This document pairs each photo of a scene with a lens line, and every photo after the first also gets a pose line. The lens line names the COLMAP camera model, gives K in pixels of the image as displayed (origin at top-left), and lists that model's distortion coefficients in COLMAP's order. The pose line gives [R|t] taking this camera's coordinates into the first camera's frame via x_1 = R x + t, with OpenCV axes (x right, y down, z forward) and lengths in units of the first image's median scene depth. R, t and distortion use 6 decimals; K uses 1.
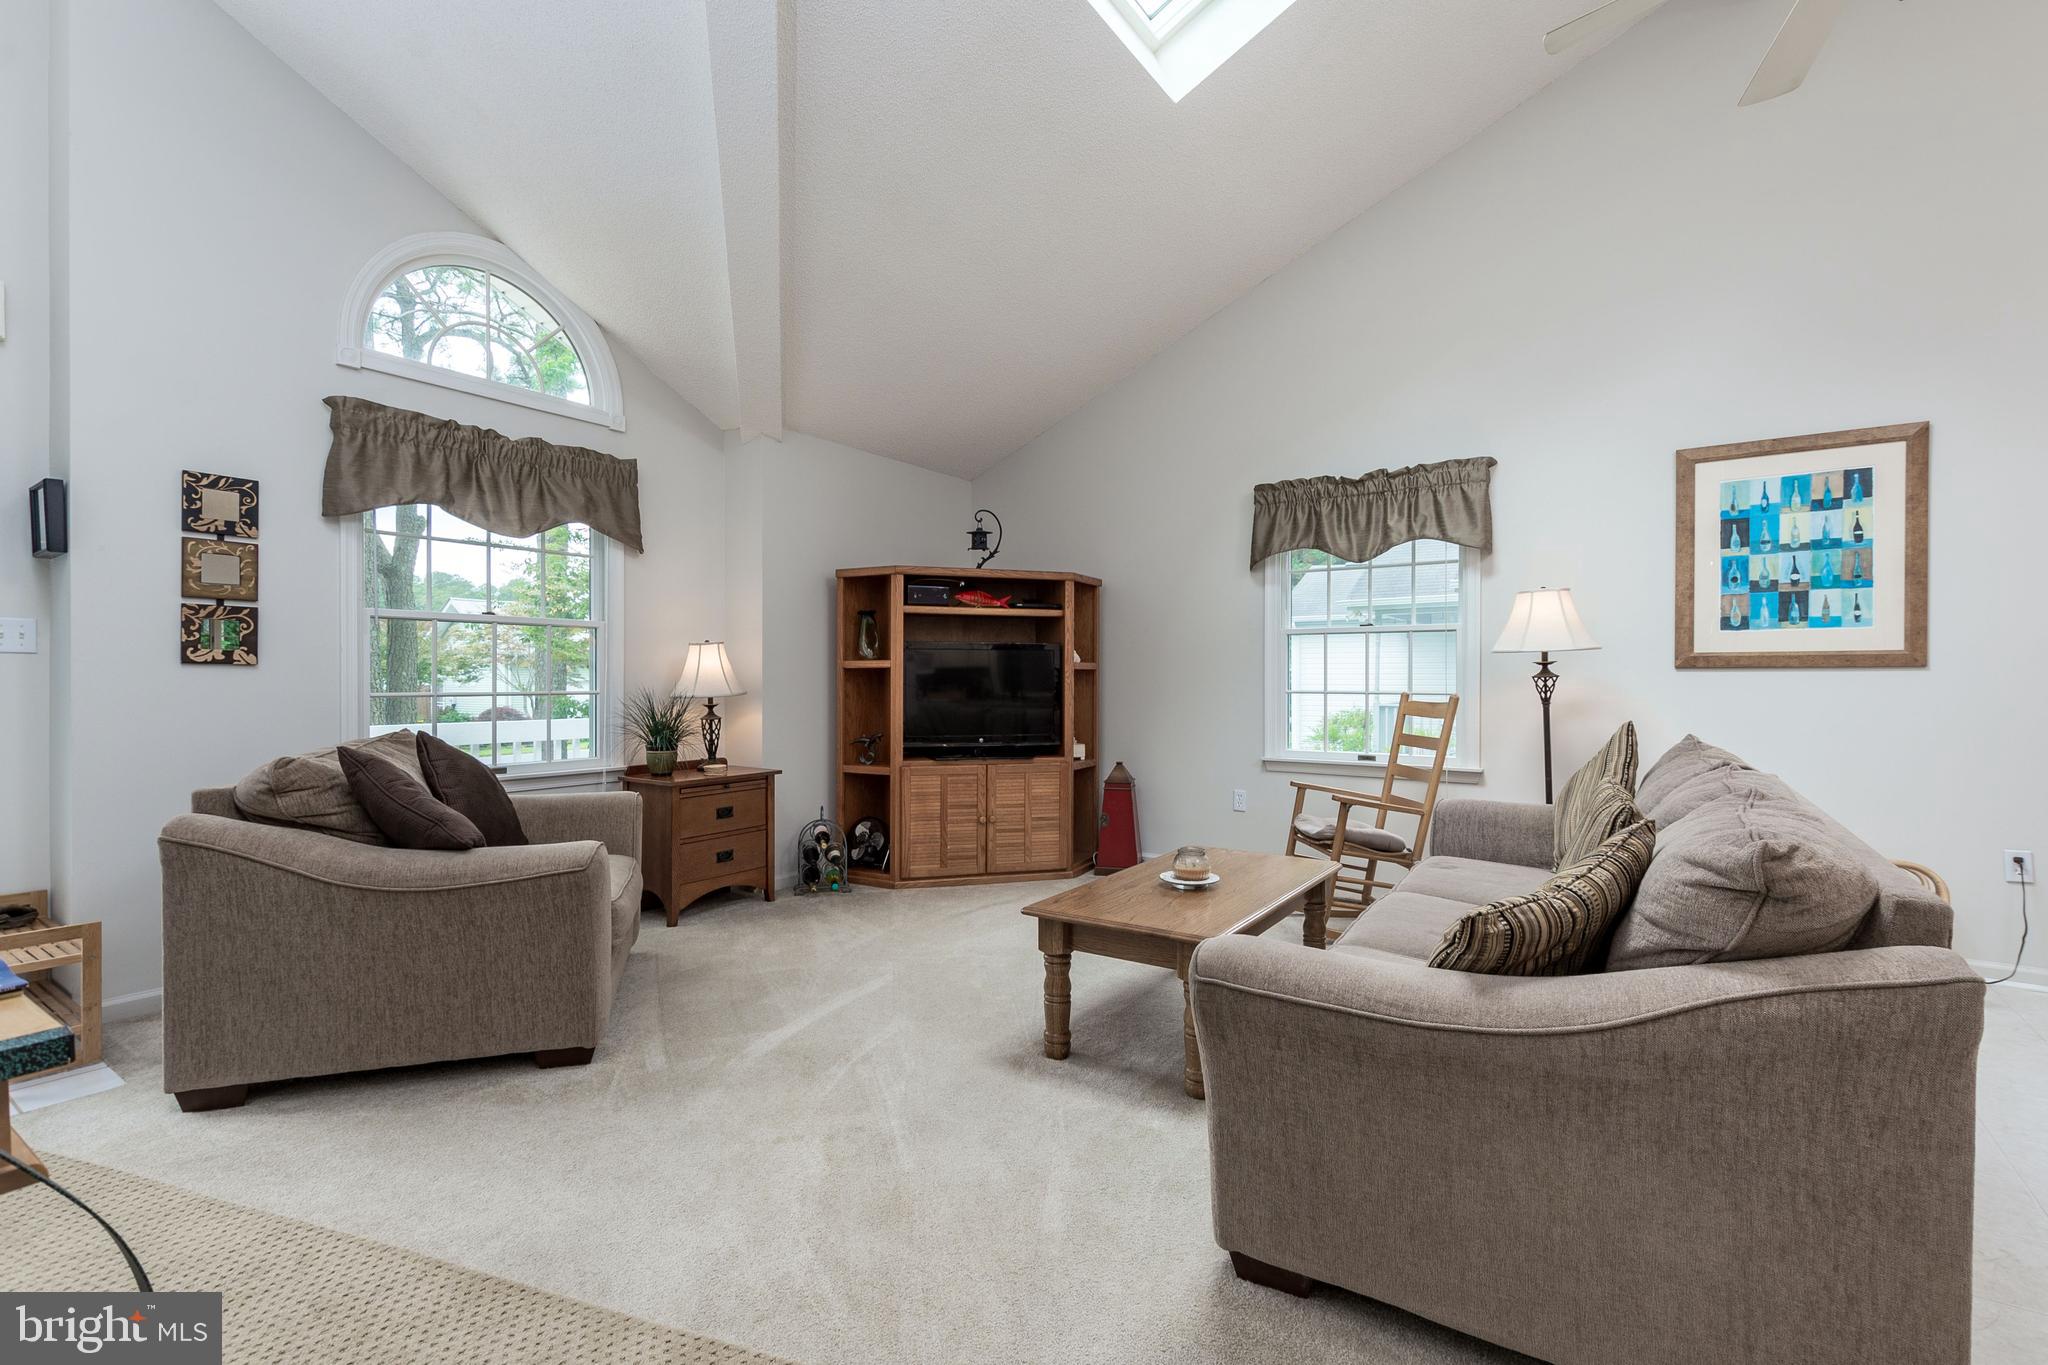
lens RADIAL K [[944.5, 0, 1032.0], [0, 944.5, 682.6], [0, 0, 1]] dist [0.015569, -0.006352]
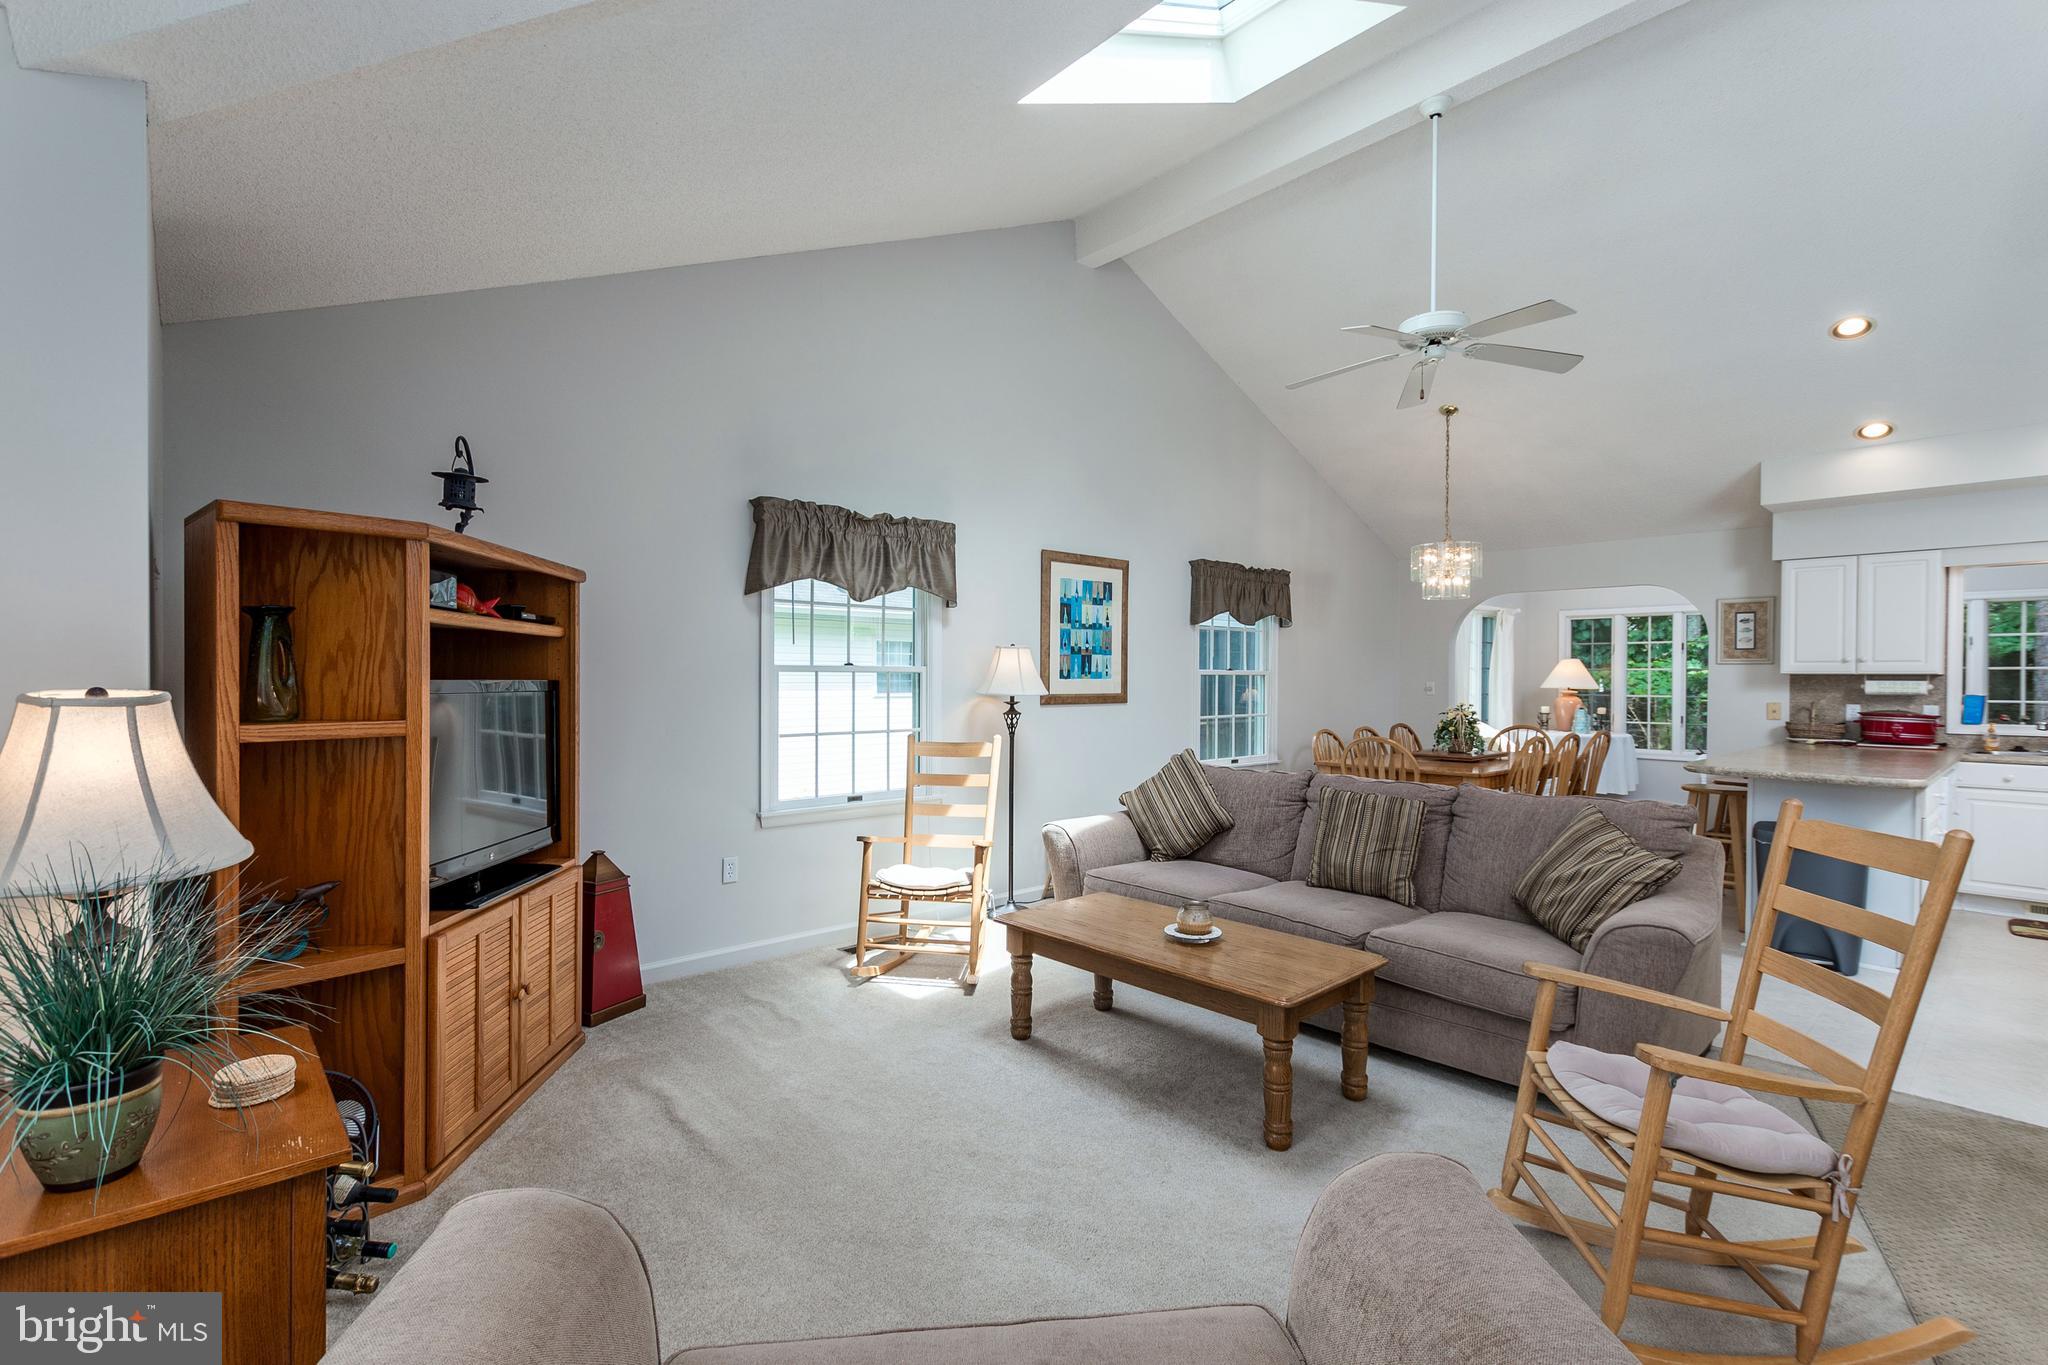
lens RADIAL K [[944.5, 0, 1006.3], [0, 944.5, 686.9], [0, 0, 1]] dist [0.015569, -0.006352]
pose [[0.206908, -0.008290, 0.978325, -0.715572], [0.005338, 0.999959, 0.007344, -0.054393], [-0.978346, 0.003703, 0.206943, 0.788931]]
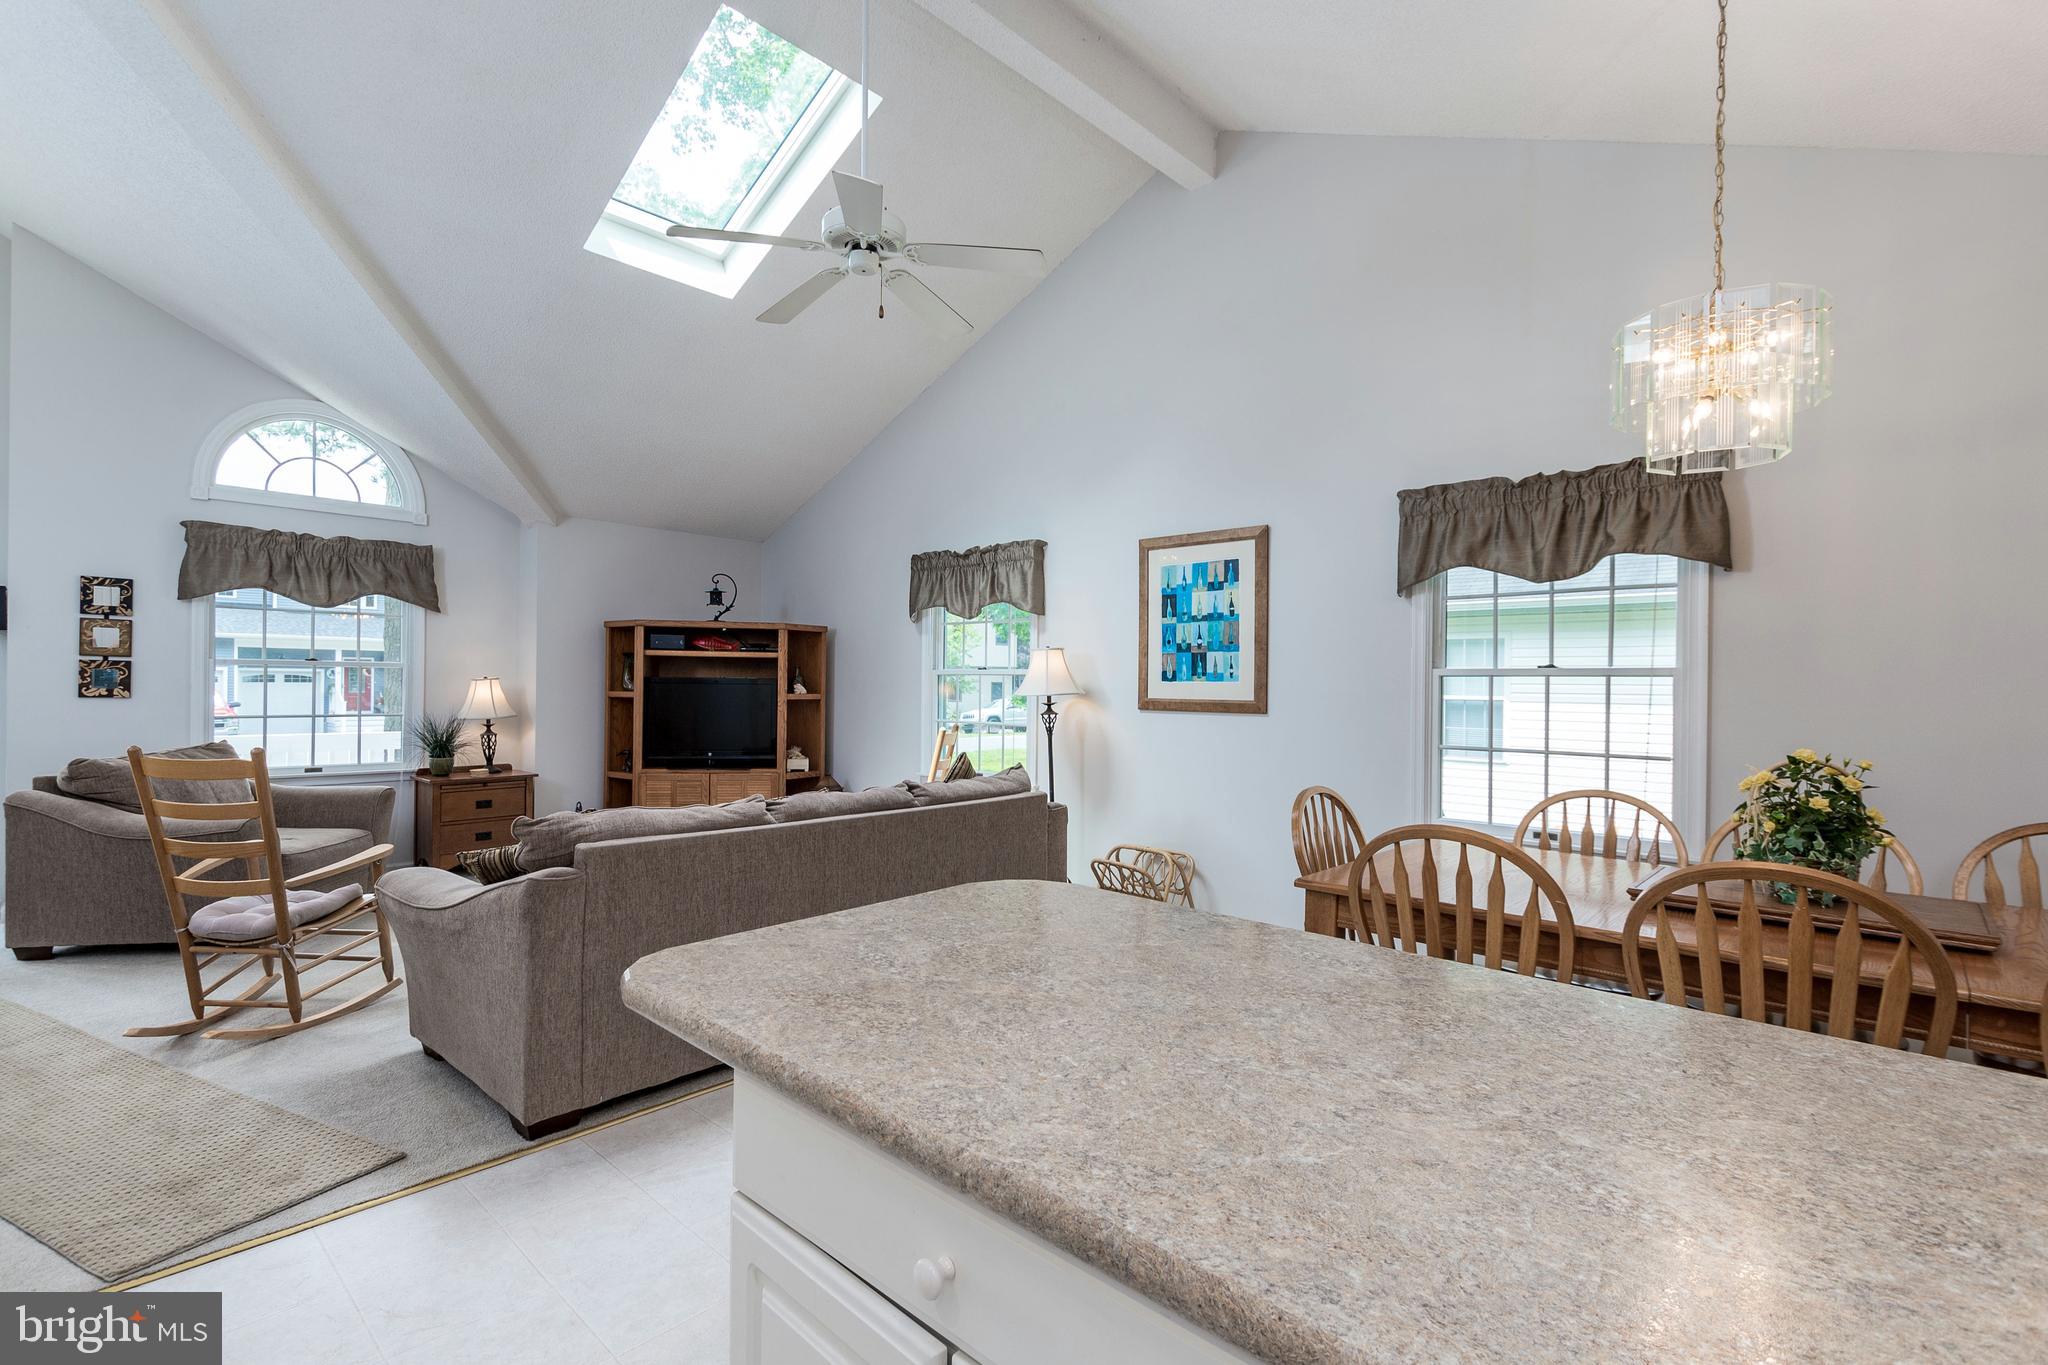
lens RADIAL K [[944.5, 0, 1015.9], [0, 944.5, 701.5], [0, 0, 1]] dist [0.015569, -0.006352]
pose [[0.990596, 0.013124, -0.136186, 0.711940], [-0.011611, 0.999862, 0.011904, -0.040934], [0.136323, -0.010211, 0.990612, -0.295421]]
